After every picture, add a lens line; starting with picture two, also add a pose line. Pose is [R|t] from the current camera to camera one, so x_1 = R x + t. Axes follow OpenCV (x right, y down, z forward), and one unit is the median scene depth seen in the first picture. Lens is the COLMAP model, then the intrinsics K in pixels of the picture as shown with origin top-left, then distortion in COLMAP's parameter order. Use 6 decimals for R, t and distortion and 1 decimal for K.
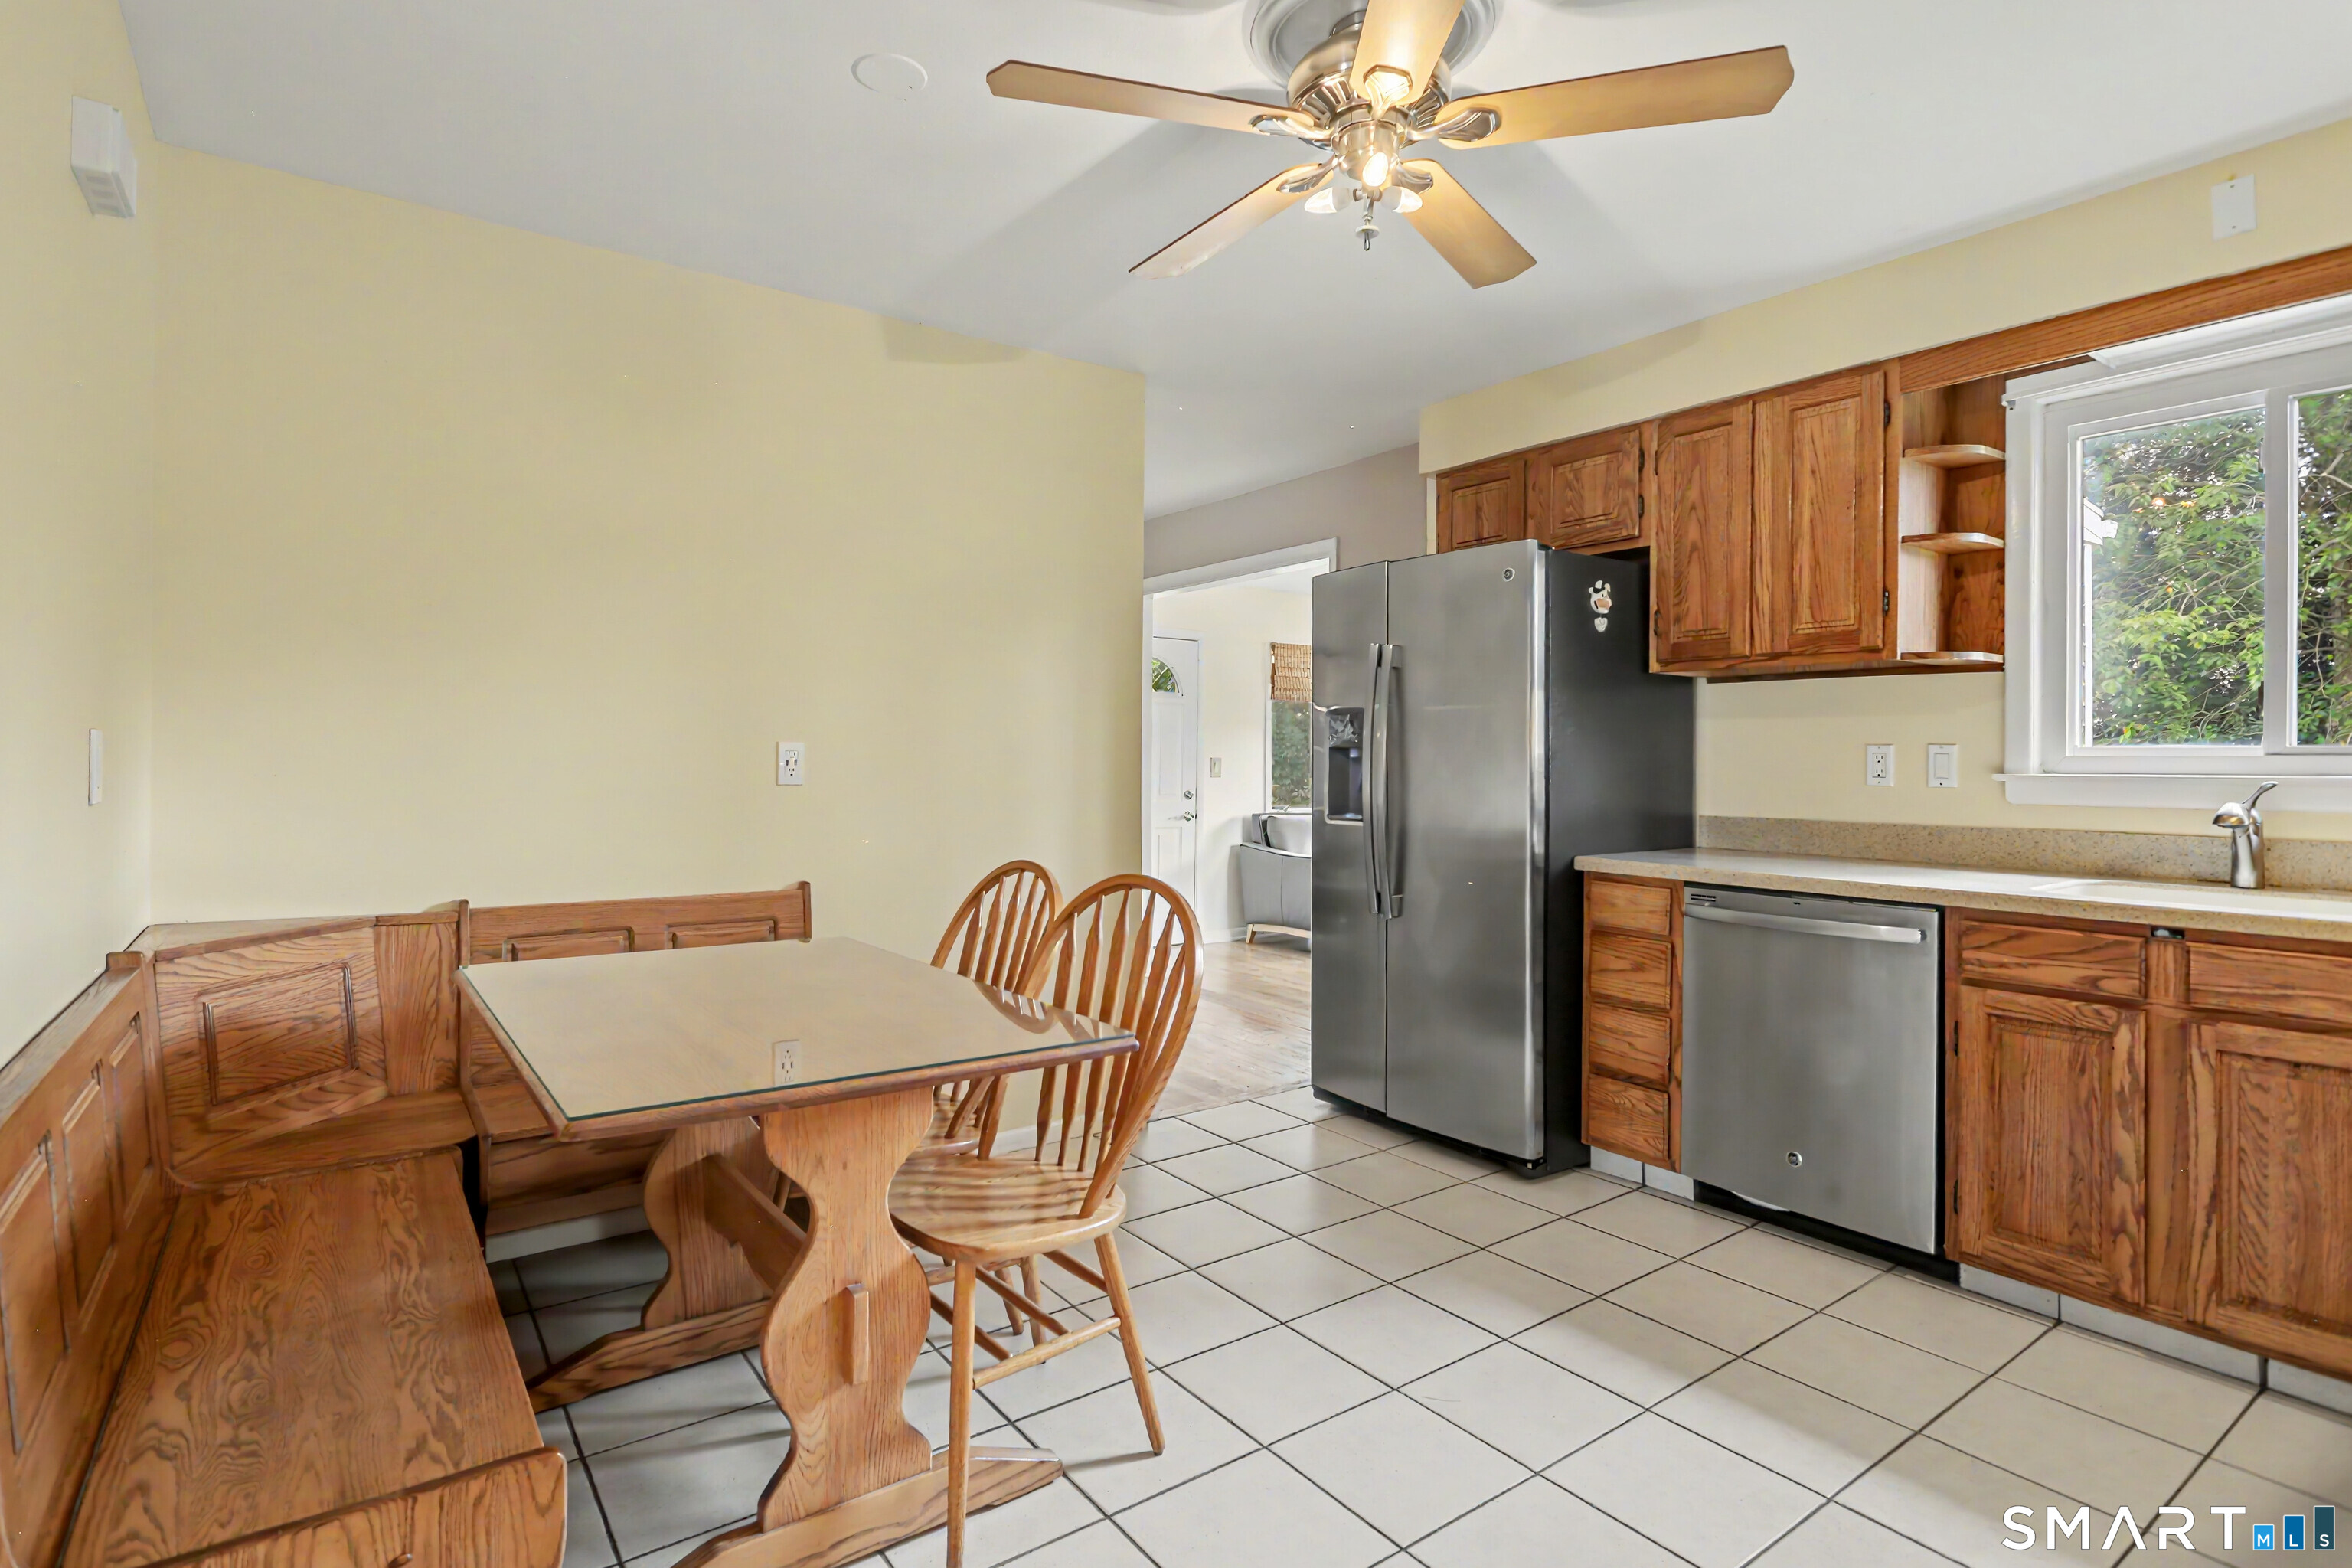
lens RADIAL K [[1148.9, 0, 1164.2], [0, 1148.9, 766.0], [0, 0, 1]] dist [-0.011217, 0.004632]
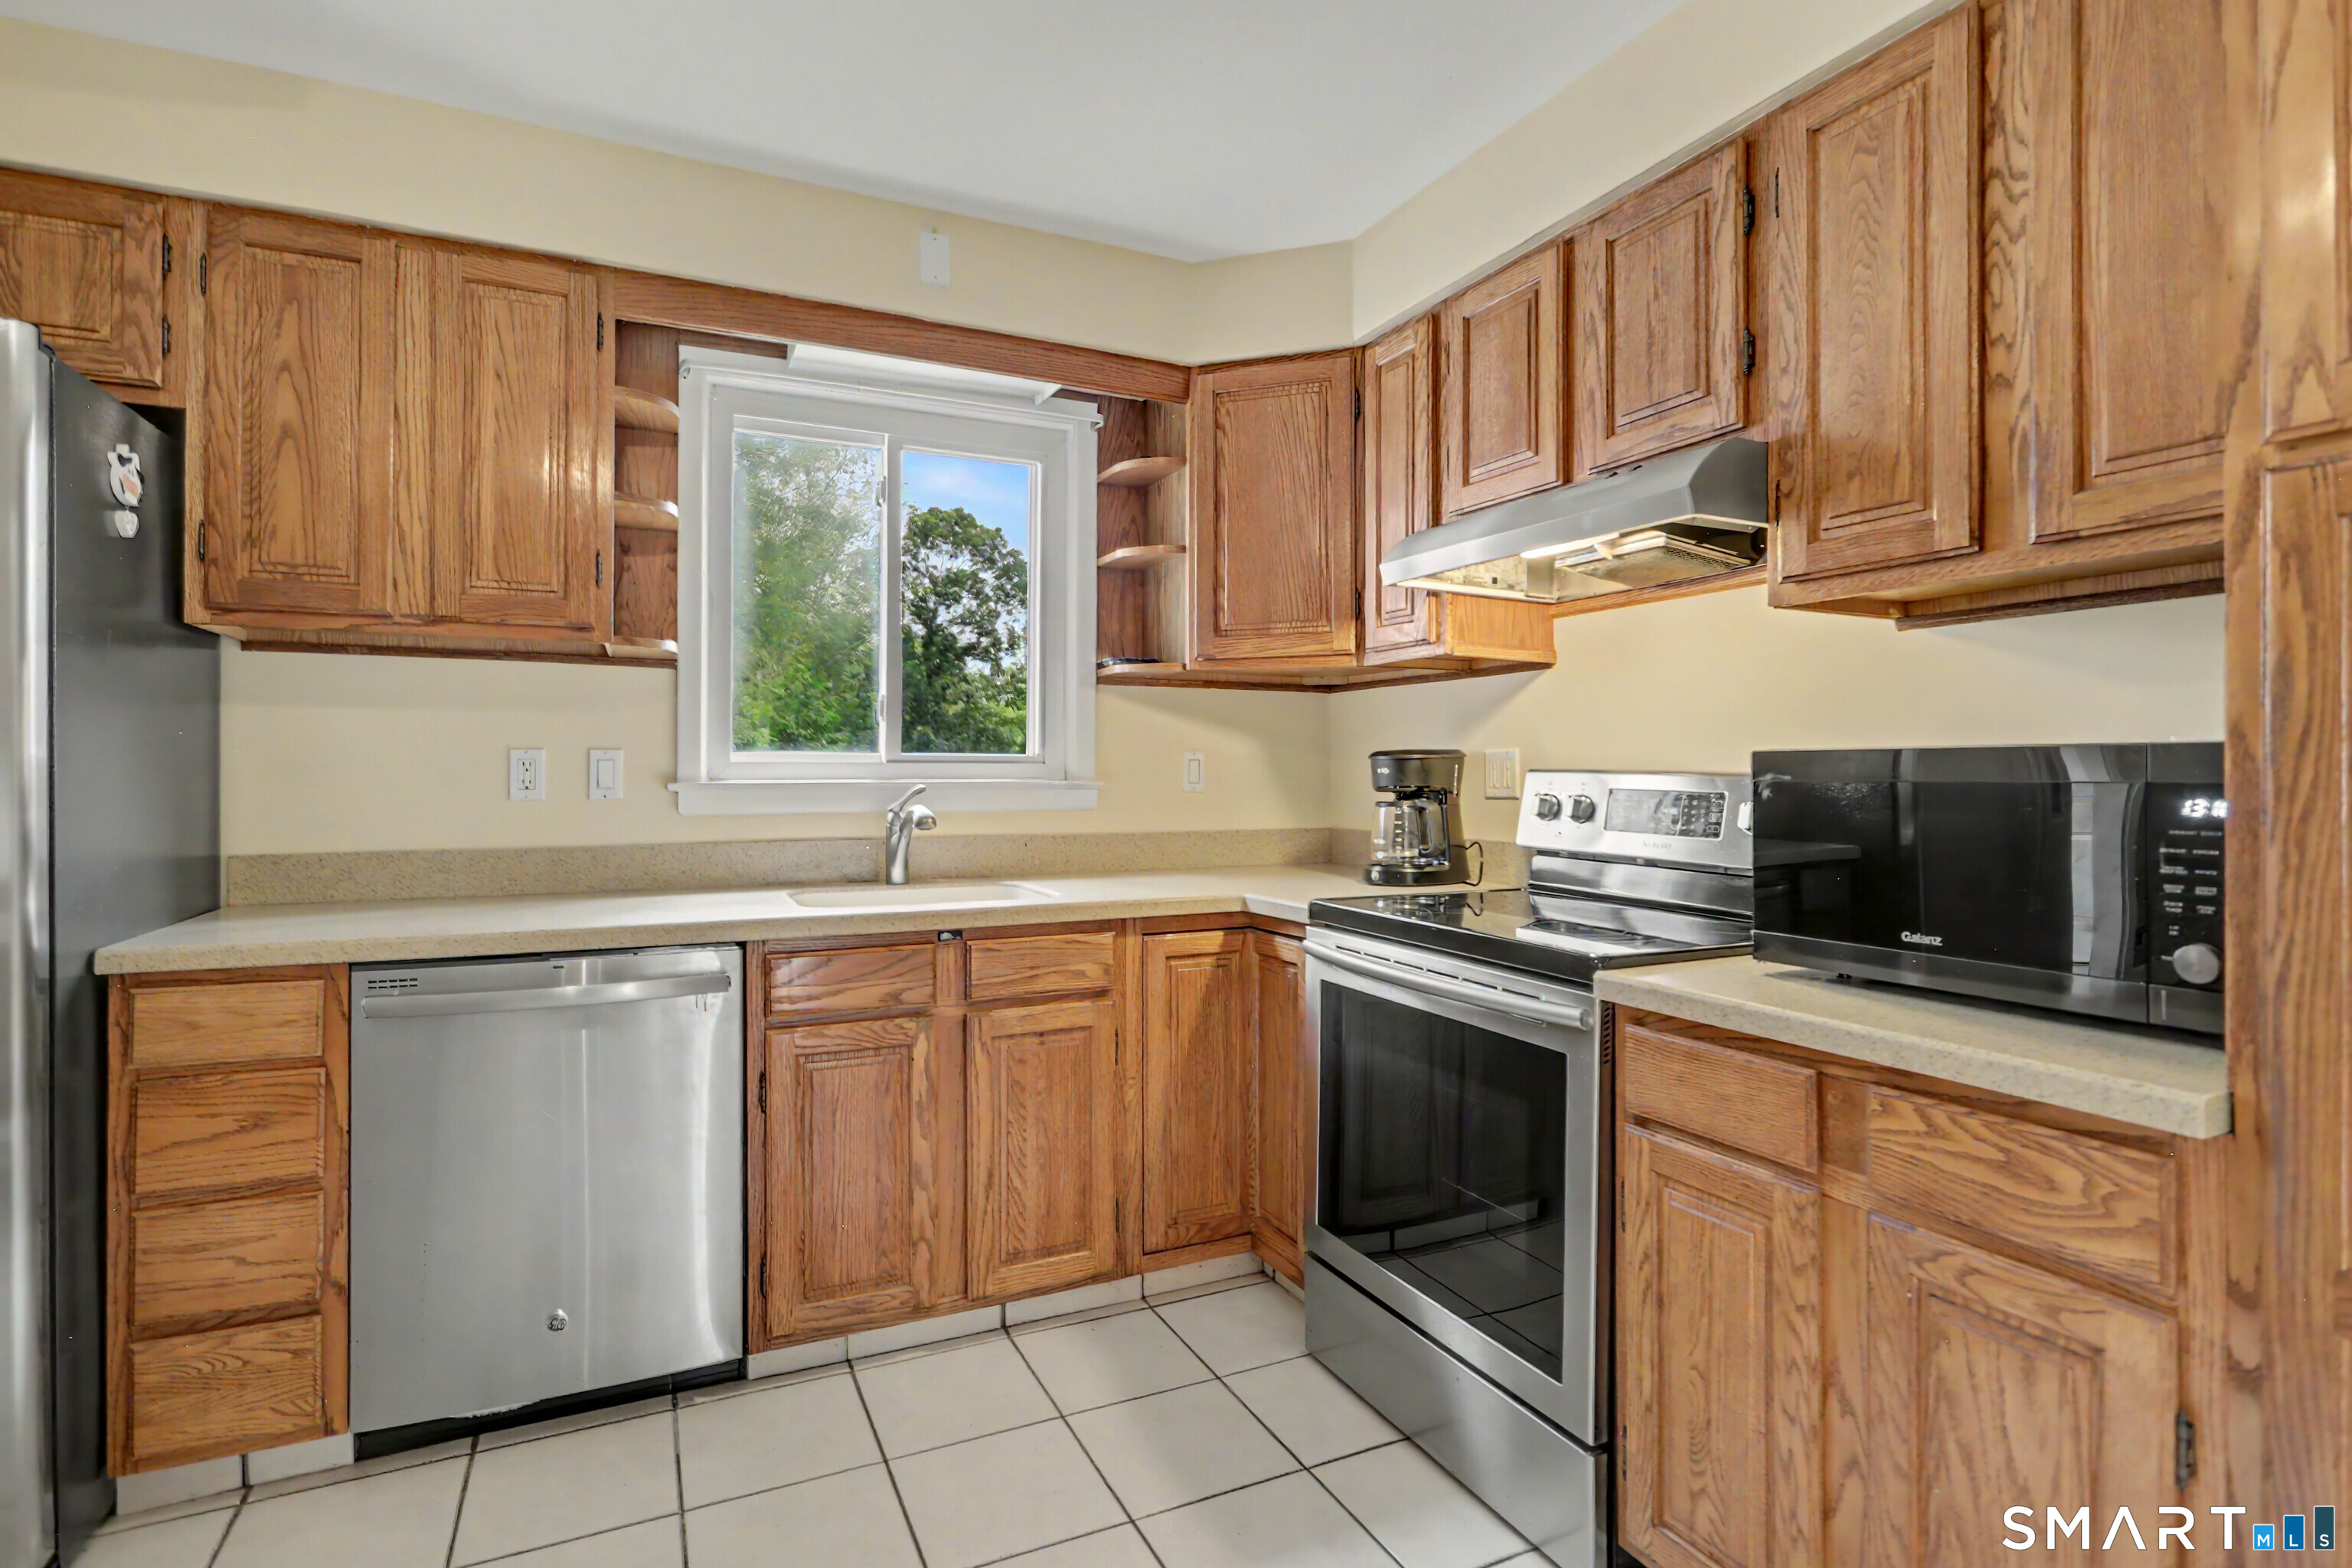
lens RADIAL K [[1148.9, 0, 1155.9], [0, 1148.9, 776.2], [0, 0, 1]] dist [-0.011217, 0.004632]
pose [[0.182590, -0.006192, 0.983170, -0.079297], [0.008195, 0.999955, 0.004776, -0.000176], [-0.983155, 0.007185, 0.182633, 0.468209]]
